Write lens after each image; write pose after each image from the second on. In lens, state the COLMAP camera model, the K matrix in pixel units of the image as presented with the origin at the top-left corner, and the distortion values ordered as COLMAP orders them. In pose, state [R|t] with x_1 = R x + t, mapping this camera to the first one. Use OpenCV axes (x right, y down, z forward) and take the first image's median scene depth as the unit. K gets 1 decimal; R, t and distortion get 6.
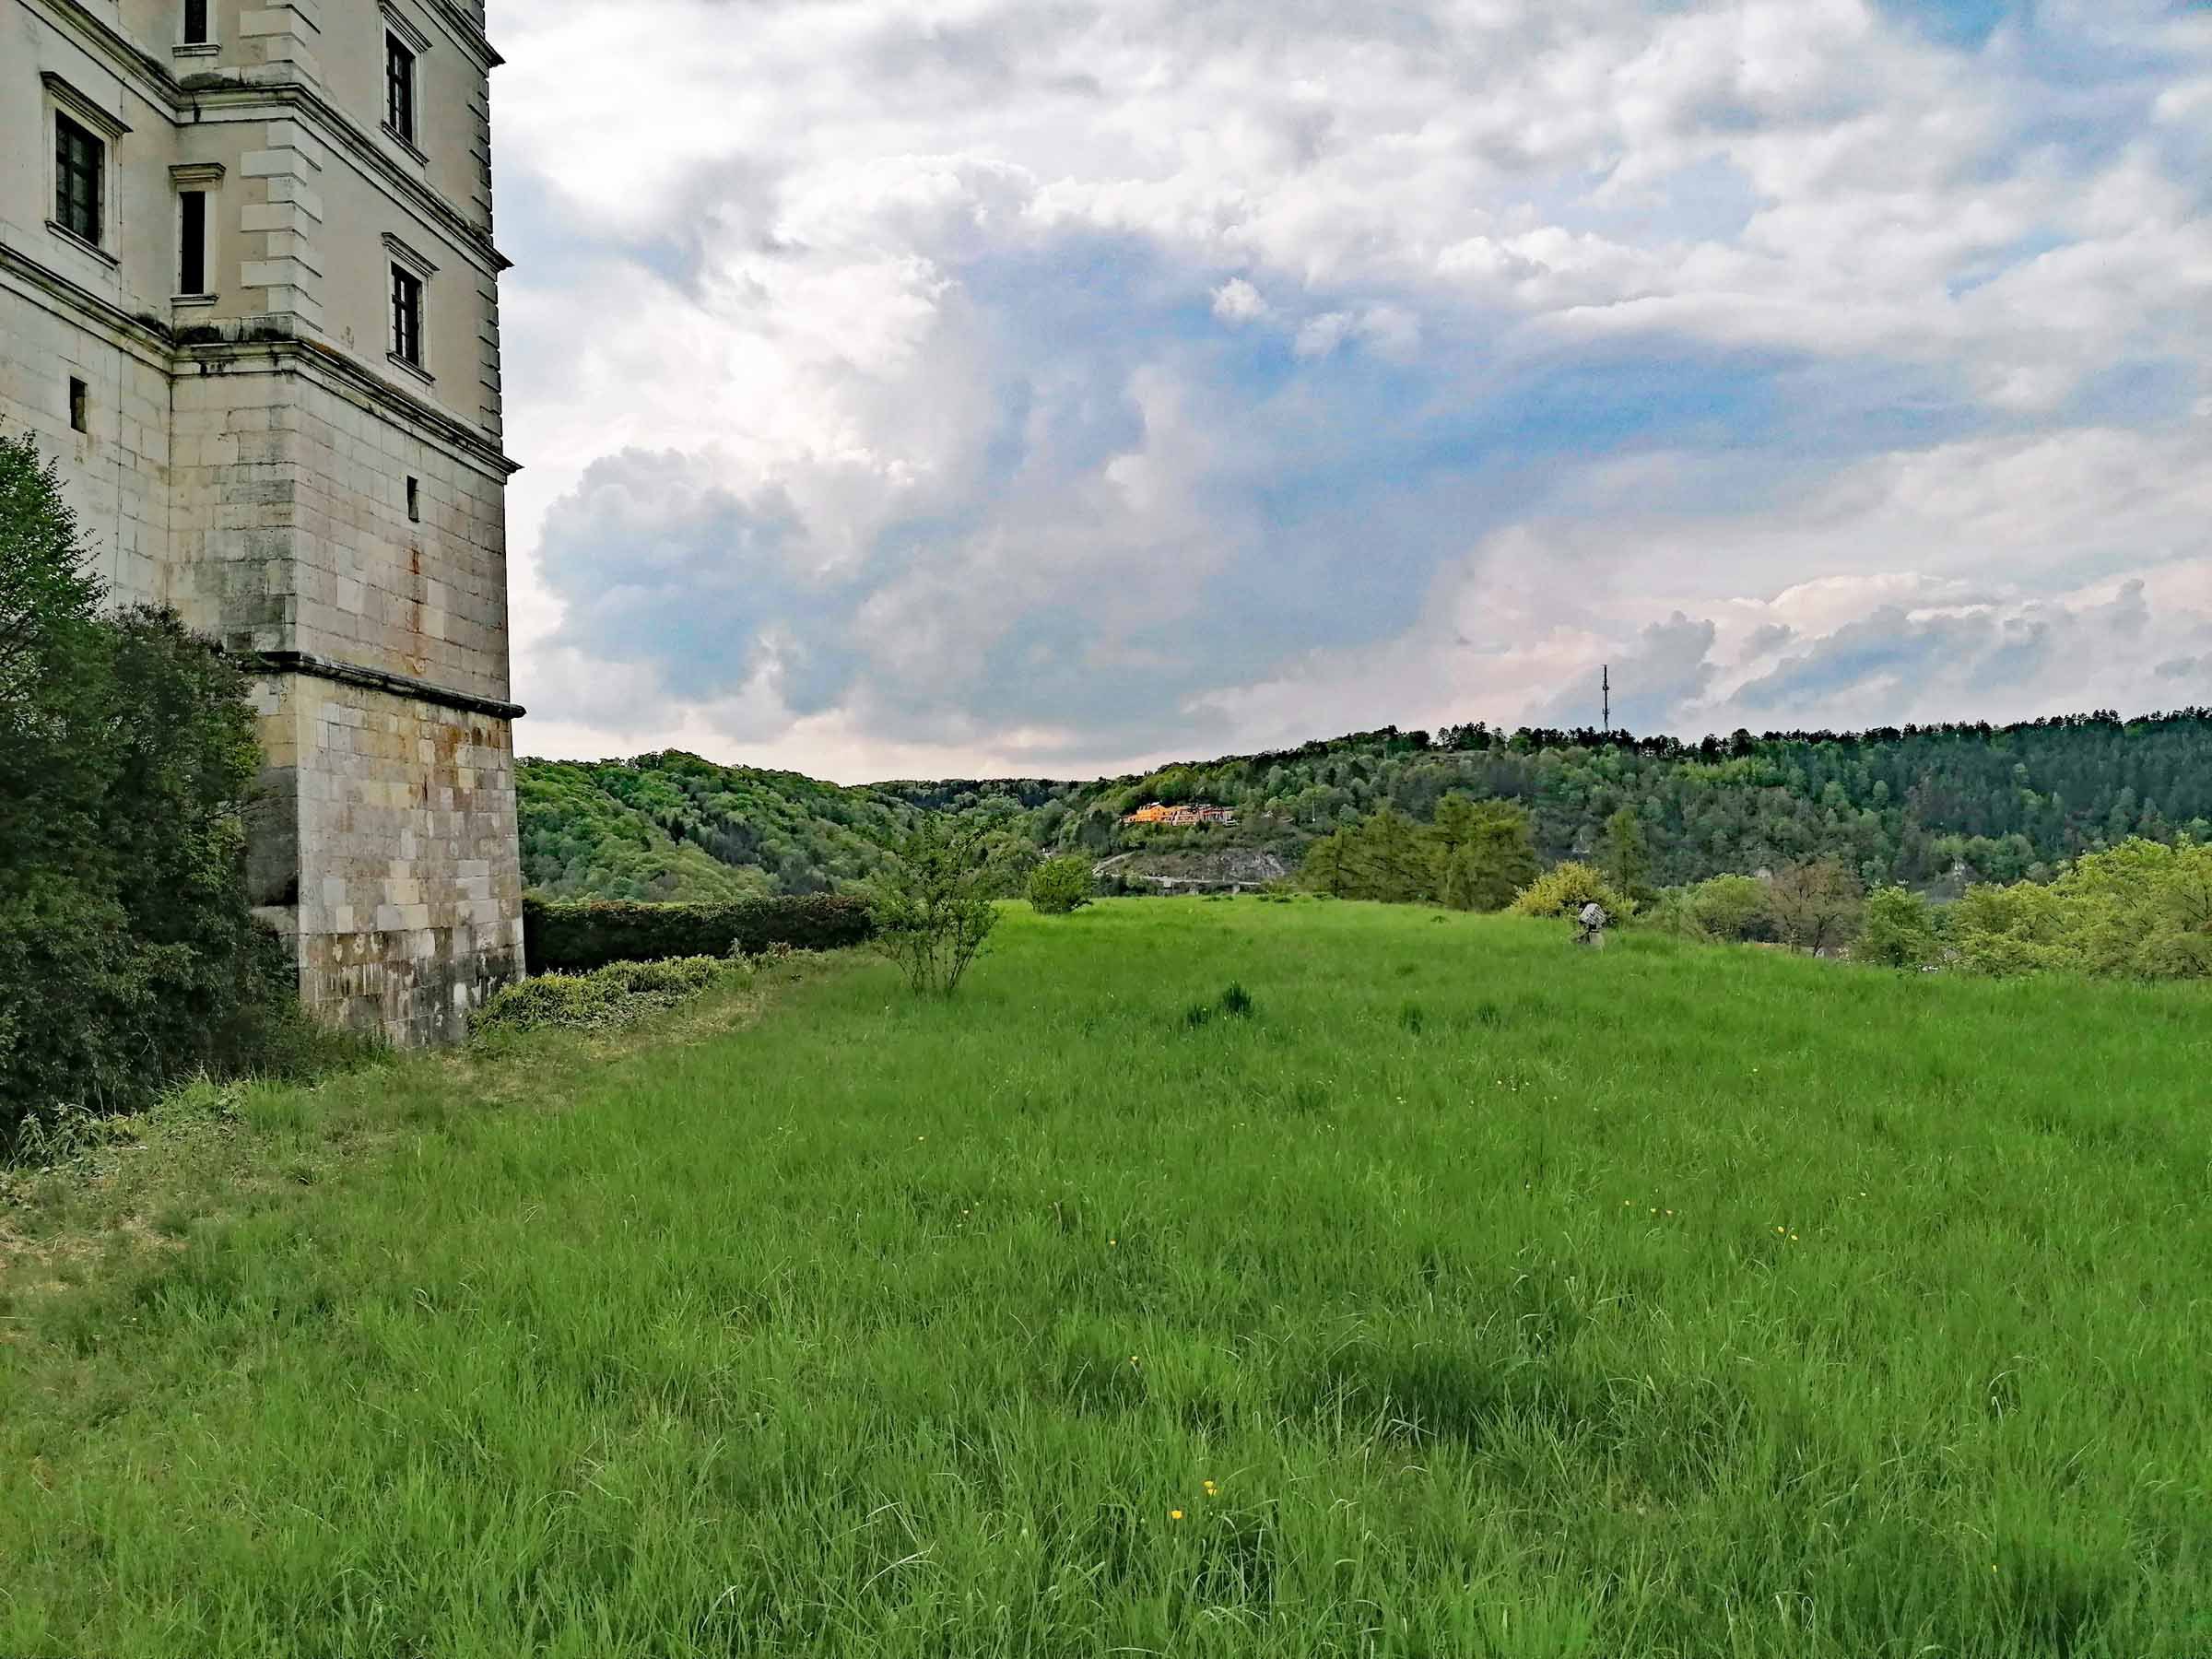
lens RADIAL K [[1762.3, 0, 1106.5], [0, 1762.3, 827.8], [0, 0, 1]] dist [0.044636, -0.011287]
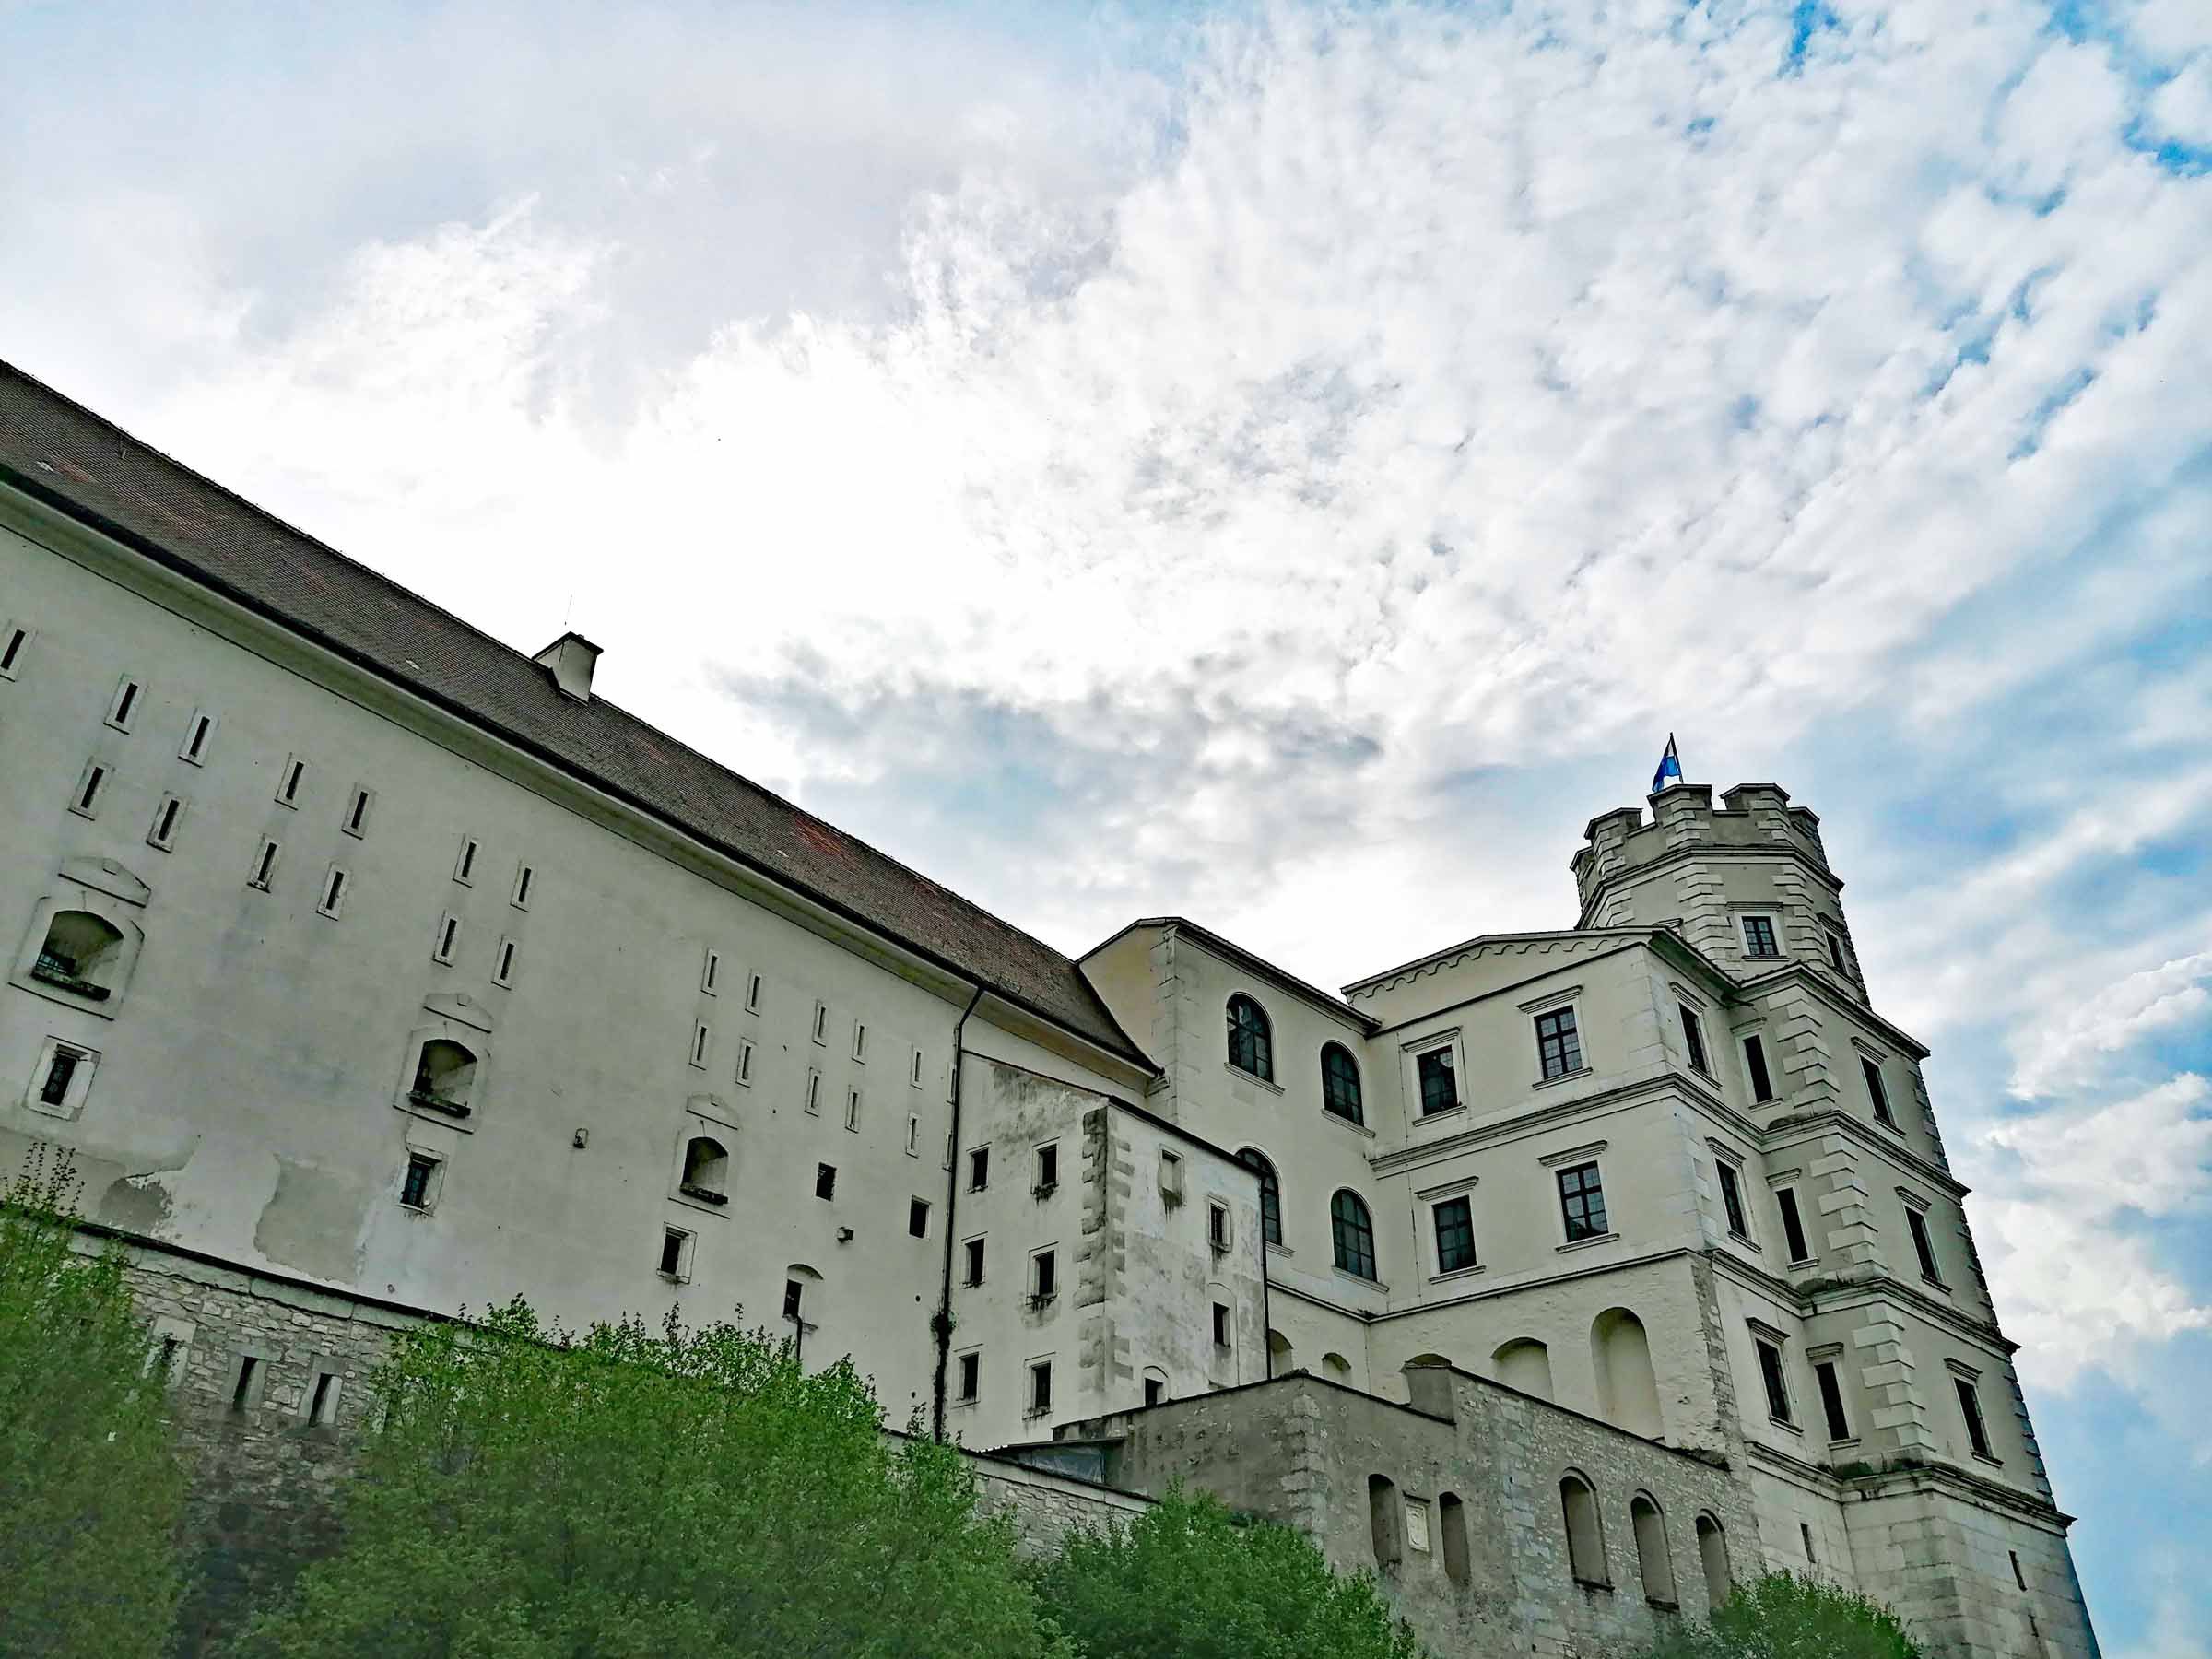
lens RADIAL K [[1762.3, 0, 1106.2], [0, 1762.3, 840.4], [0, 0, 1]] dist [0.044636, -0.011287]
pose [[0.773030, -0.325542, -0.544469, -0.042014], [0.021083, 0.870995, -0.490840, -0.032967], [0.634019, 0.367955, 0.680169, -0.493291]]
